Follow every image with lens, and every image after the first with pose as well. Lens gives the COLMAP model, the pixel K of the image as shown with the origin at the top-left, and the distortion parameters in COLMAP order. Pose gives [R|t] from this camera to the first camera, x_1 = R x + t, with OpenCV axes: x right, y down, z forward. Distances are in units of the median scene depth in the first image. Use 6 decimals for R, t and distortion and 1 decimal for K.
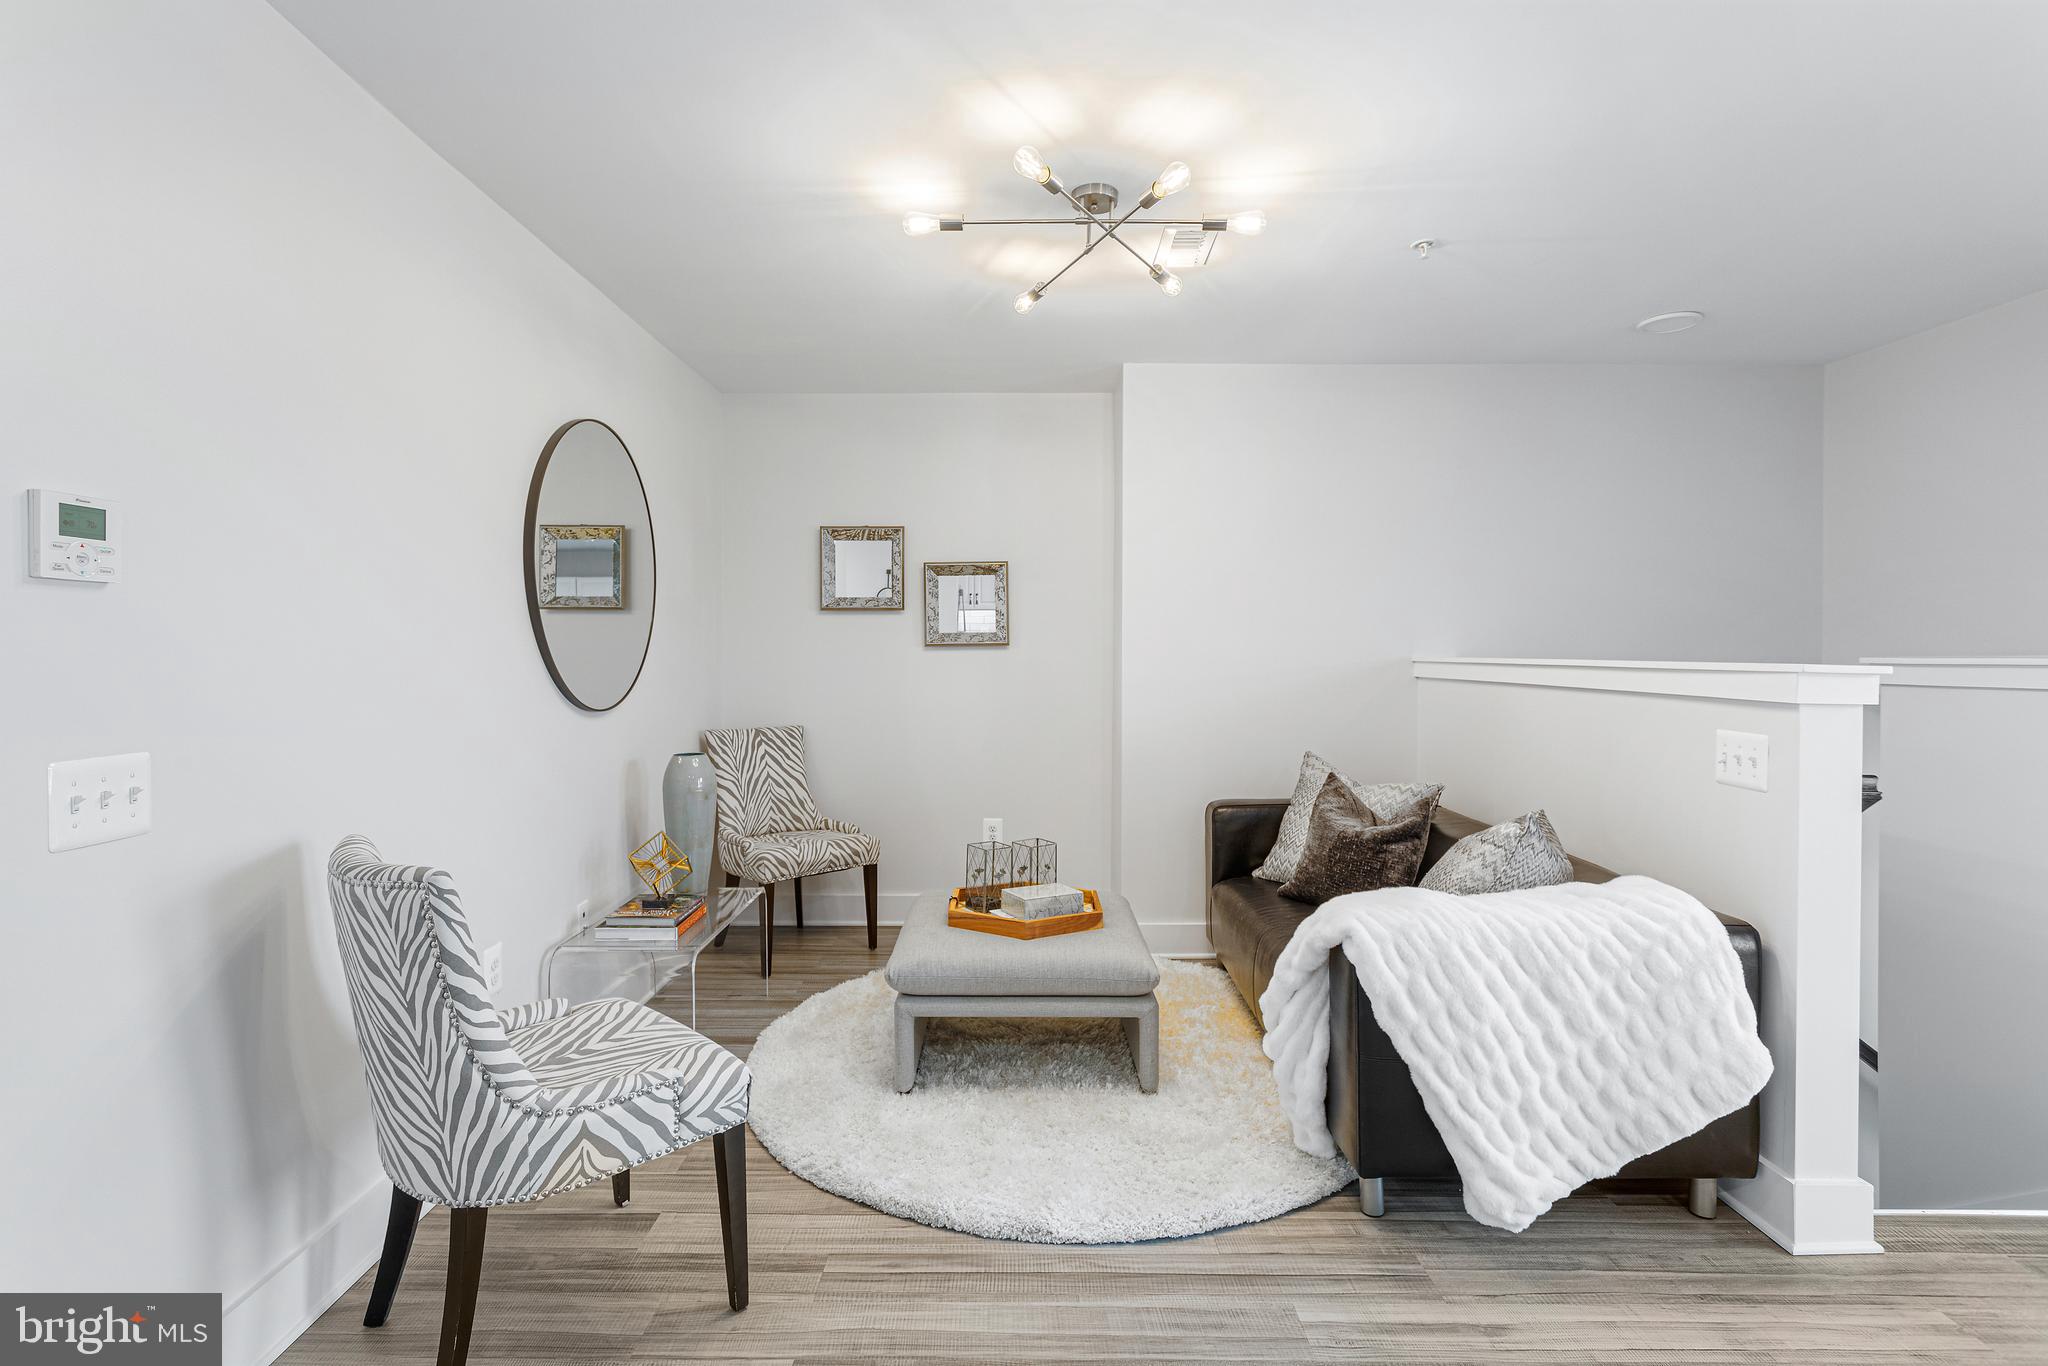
lens RADIAL K [[967.8, 0, 1057.6], [0, 967.8, 673.2], [0, 0, 1]] dist [0.001525, 0.003223]
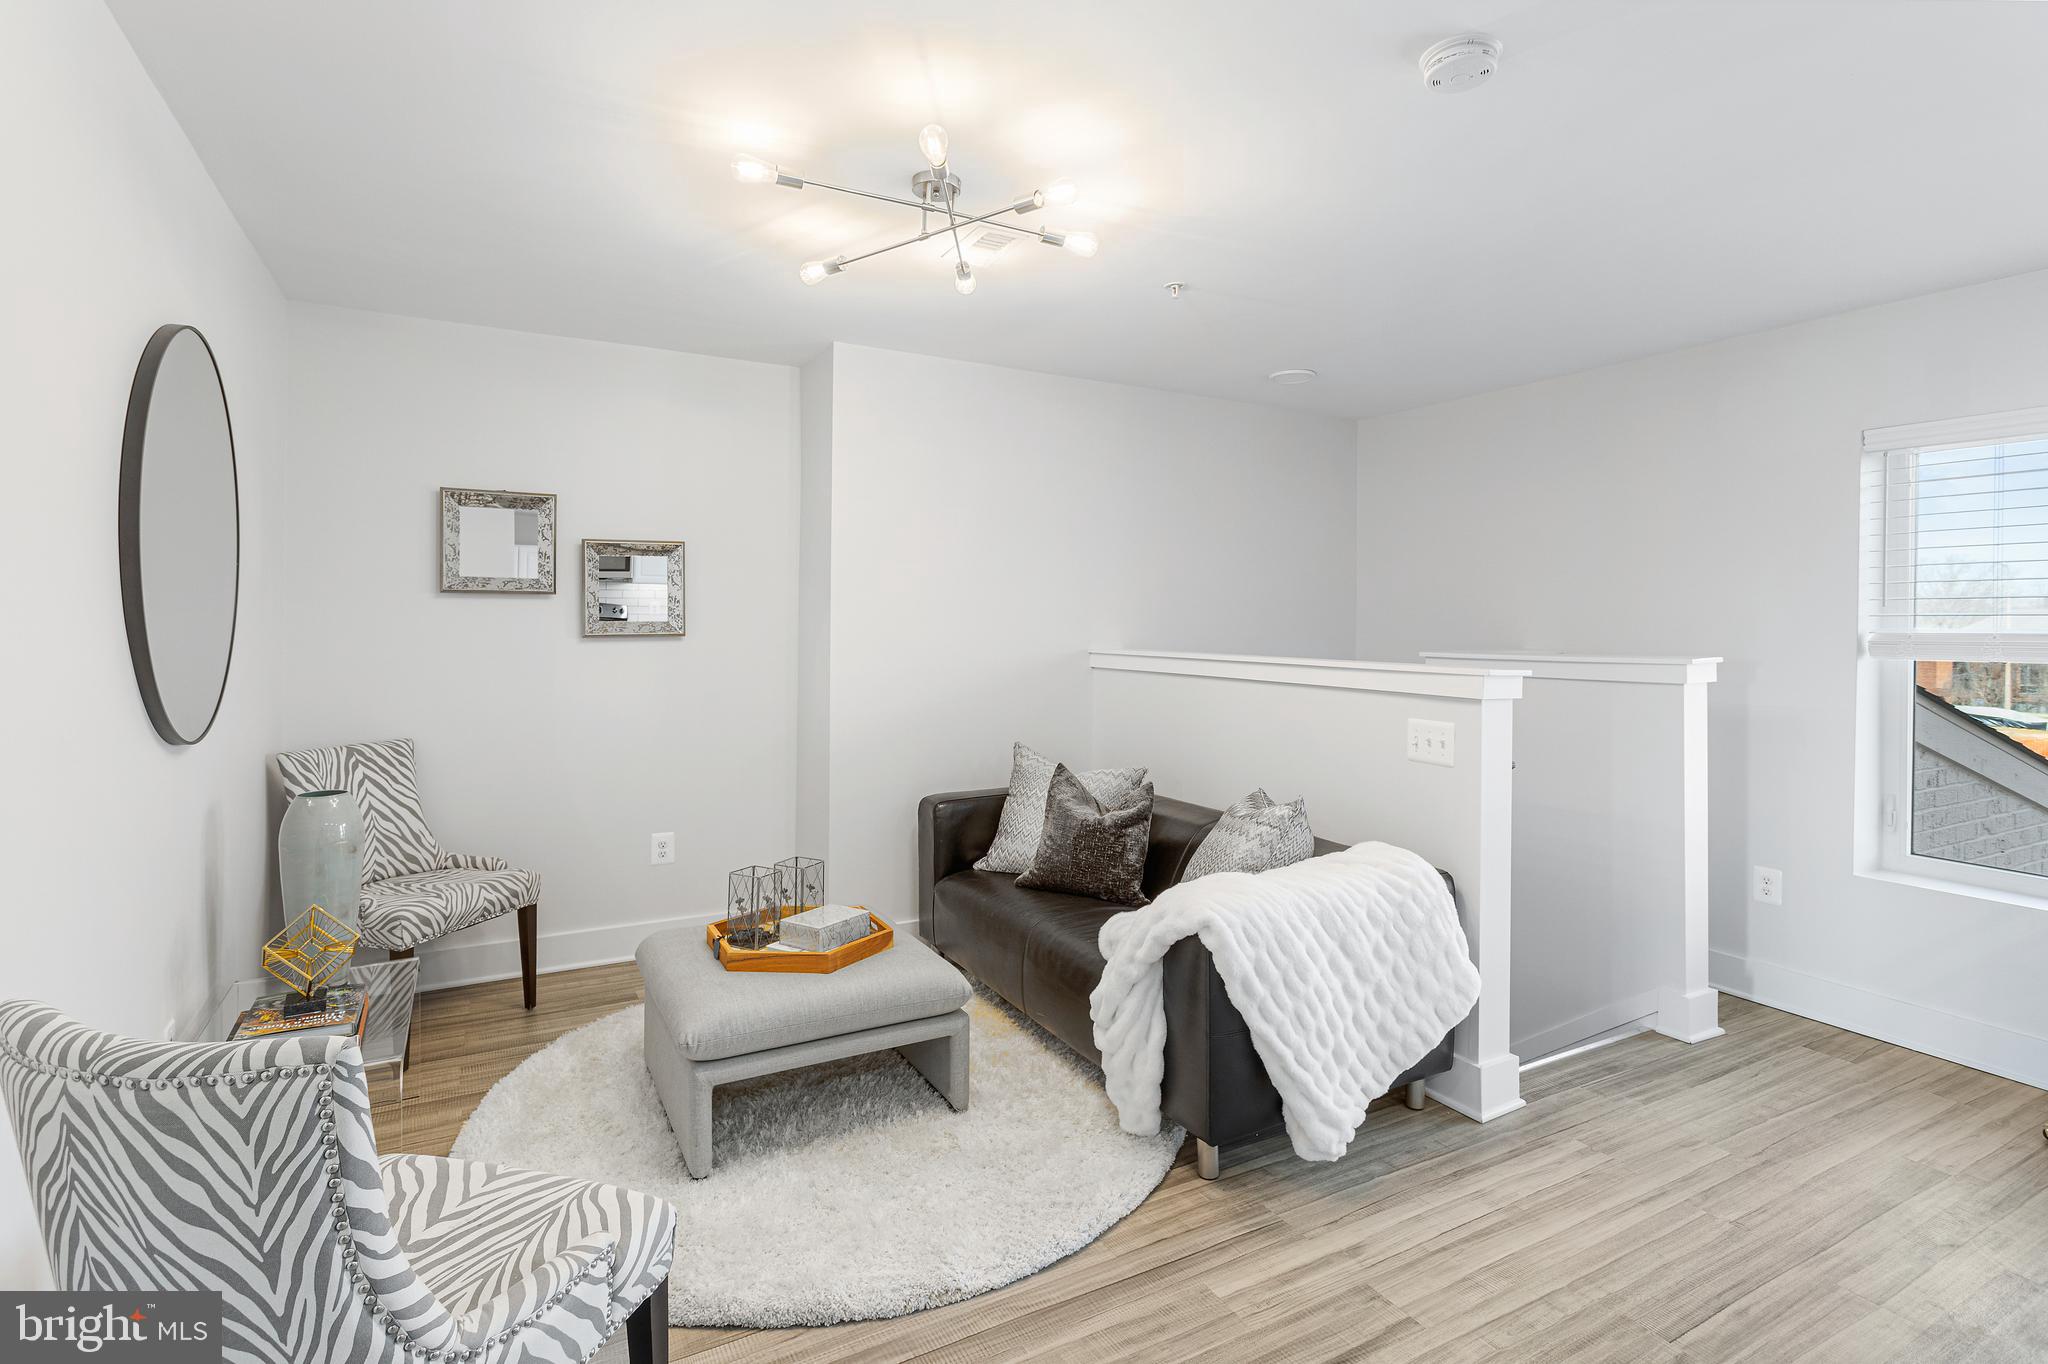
lens RADIAL K [[967.8, 0, 1015.0], [0, 967.8, 634.7], [0, 0, 1]] dist [0.001525, 0.003223]
pose [[0.880749, 0.000369, 0.473584, -0.398651], [0.002246, 0.999985, -0.004956, -0.049261], [-0.473579, 0.005429, 0.880735, 0.144696]]
